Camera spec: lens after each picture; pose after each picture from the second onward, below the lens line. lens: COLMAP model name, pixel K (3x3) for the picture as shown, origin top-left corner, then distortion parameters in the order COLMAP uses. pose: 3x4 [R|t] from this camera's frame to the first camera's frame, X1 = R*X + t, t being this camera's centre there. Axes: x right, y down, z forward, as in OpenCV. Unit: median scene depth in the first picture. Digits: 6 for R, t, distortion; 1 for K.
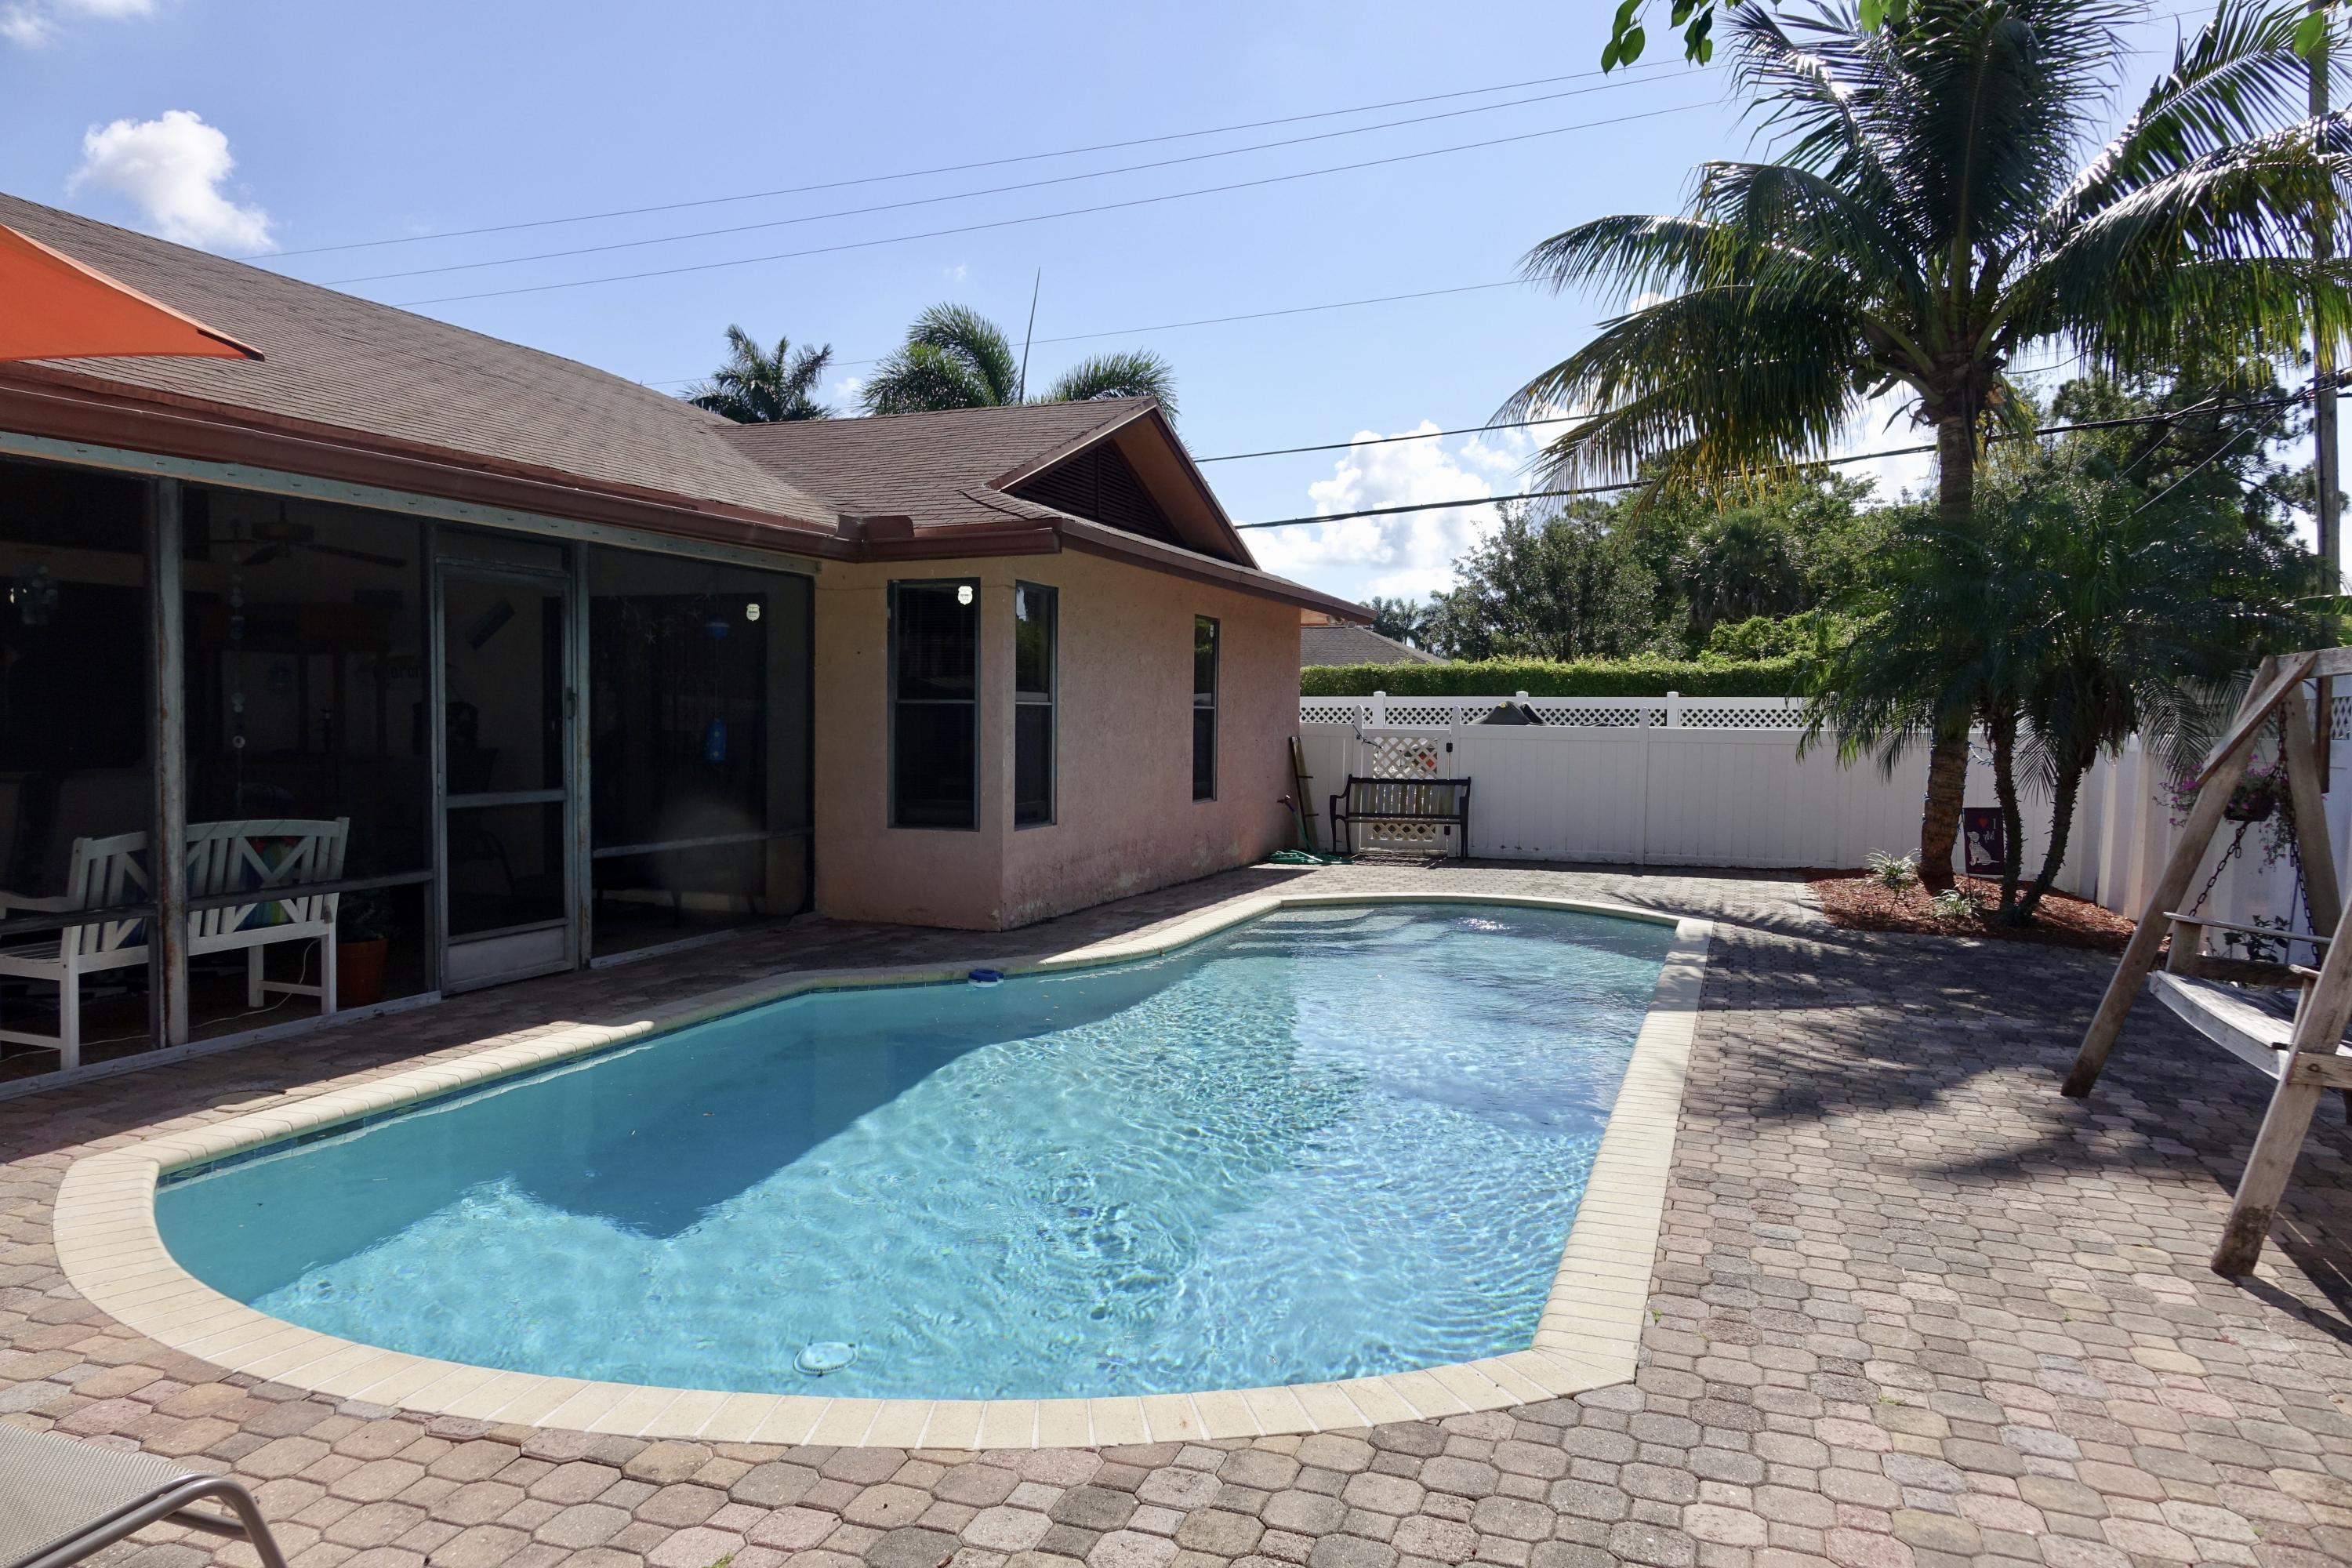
lens RADIAL K [[1613.4, 0, 1180.1], [0, 1613.4, 791.6], [0, 0, 1]] dist [-0.000706, 0.001860]
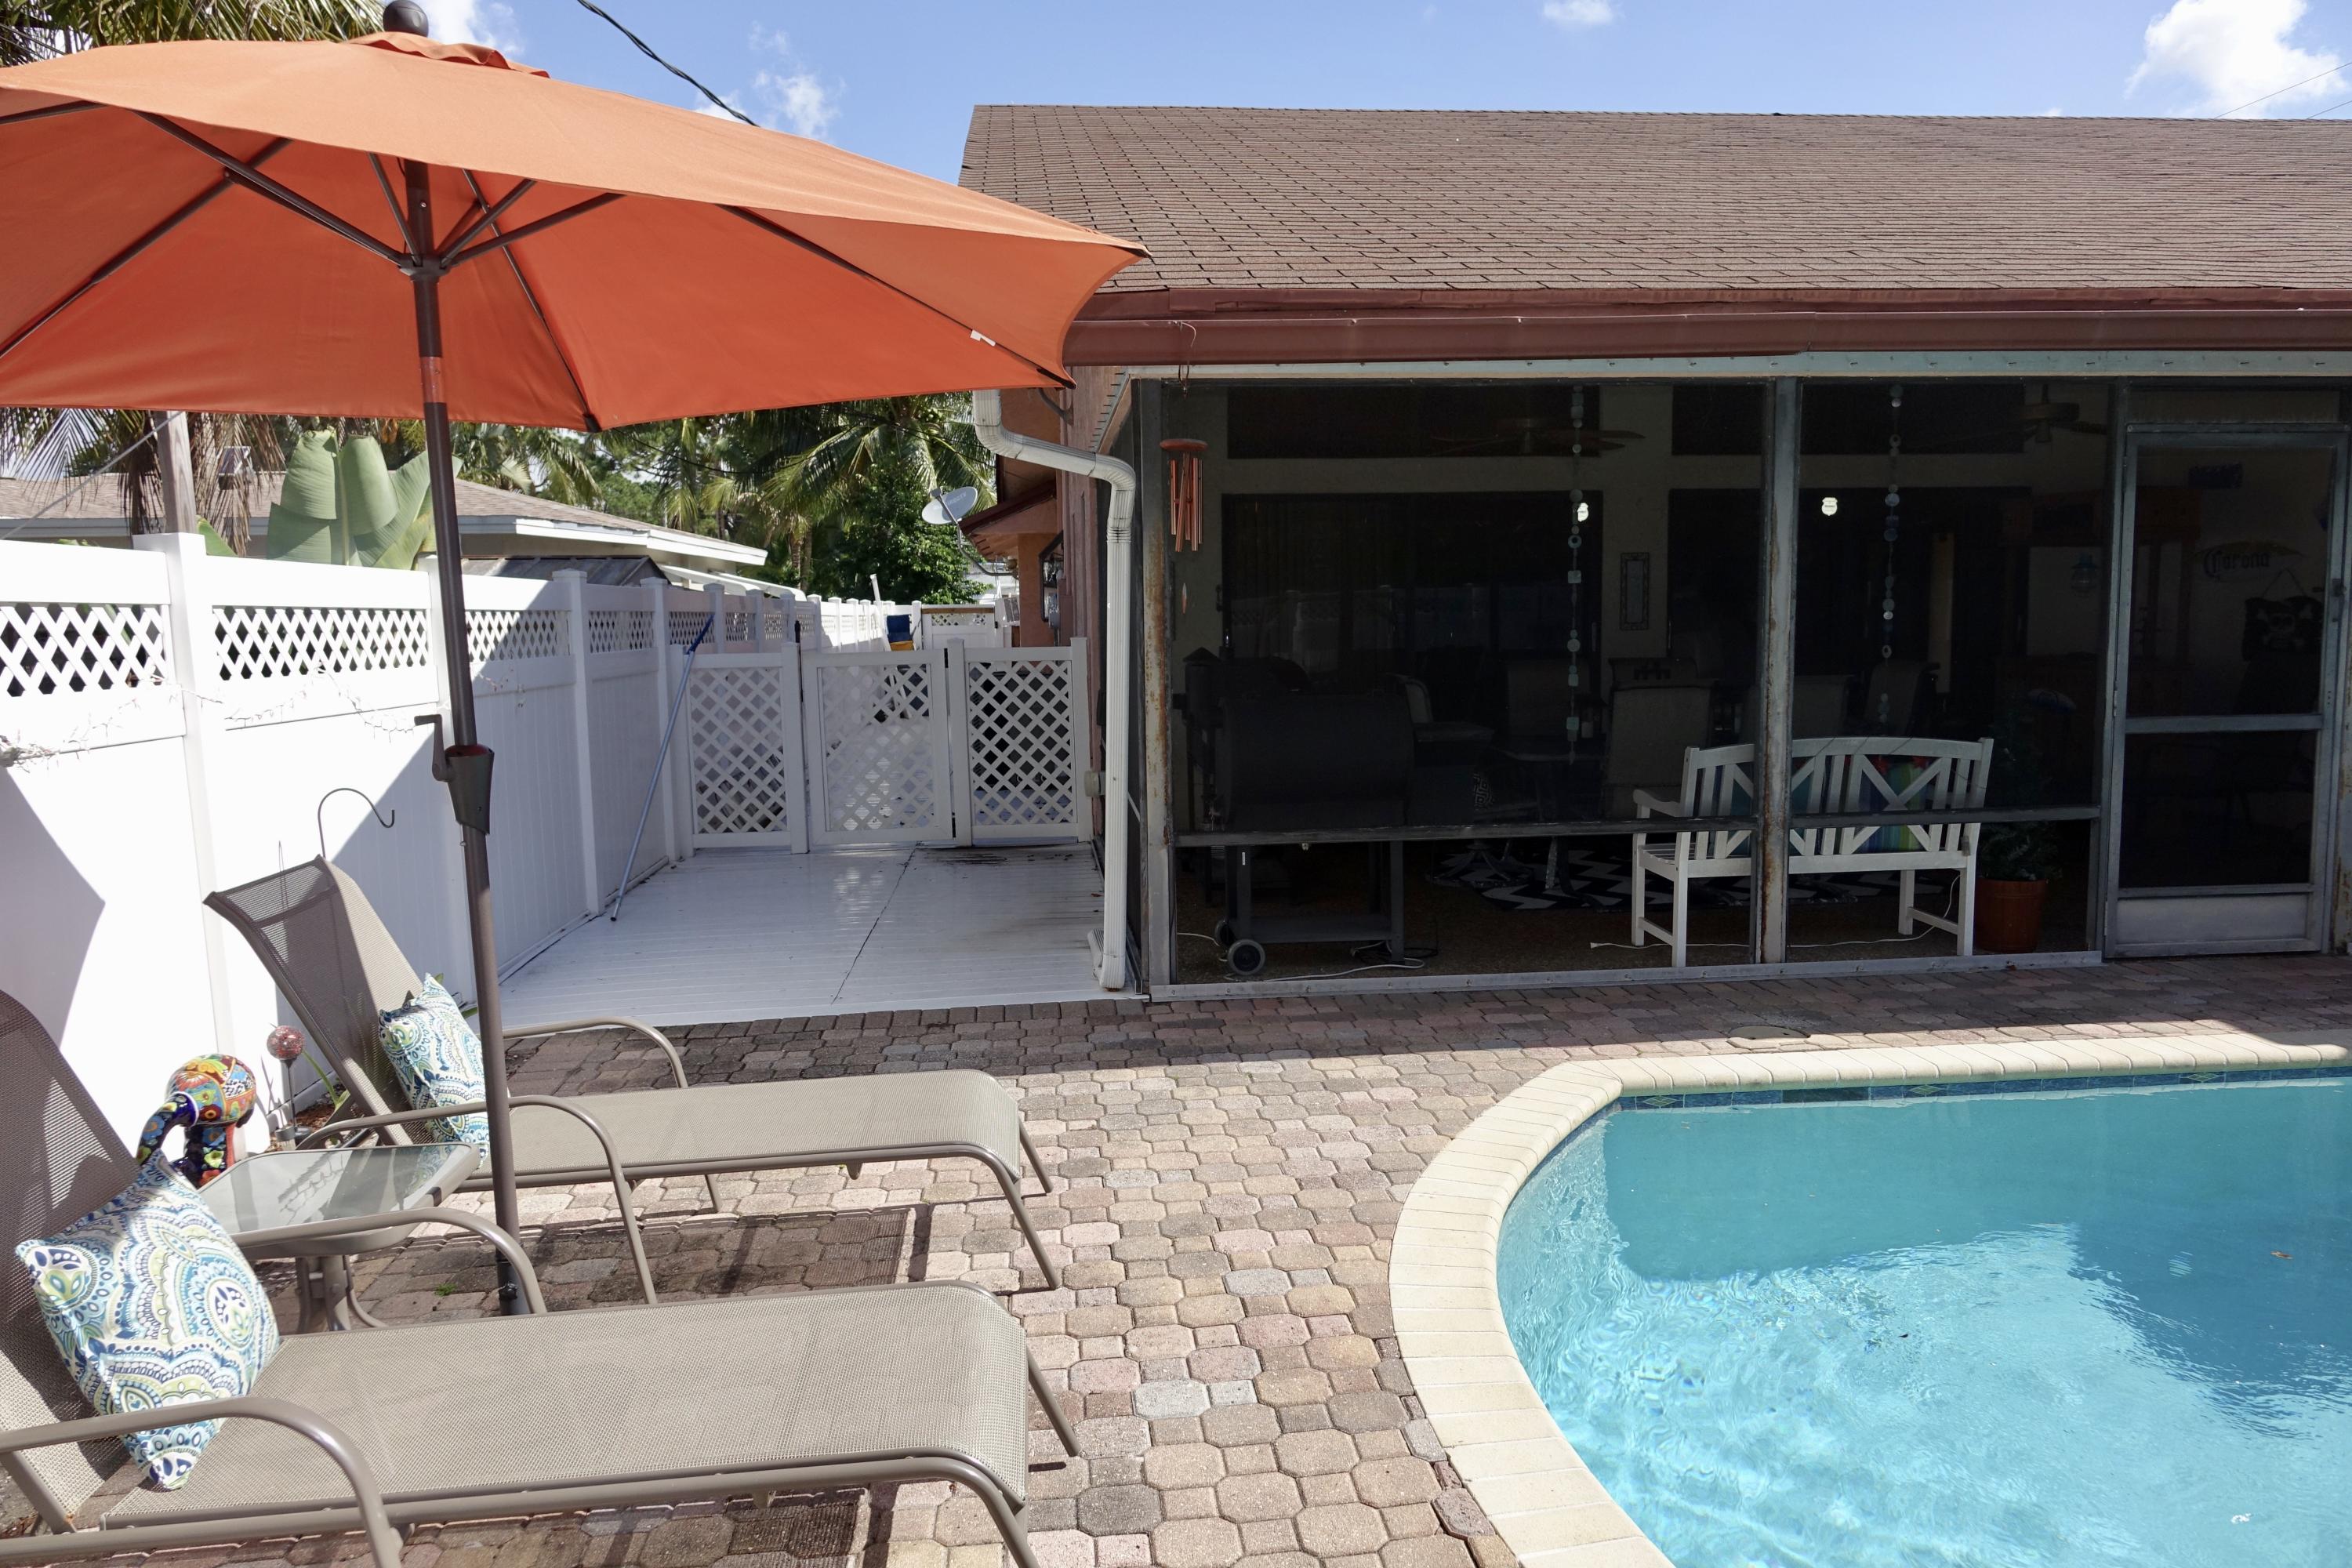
lens RADIAL K [[1613.4, 0, 1176.9], [0, 1613.4, 775.2], [0, 0, 1]] dist [-0.000706, 0.001860]
pose [[0.422042, 0.077793, -0.903232, 0.095495], [-0.026680, 0.996946, 0.073398, -0.017649], [0.906184, -0.006879, 0.422828, 0.239513]]
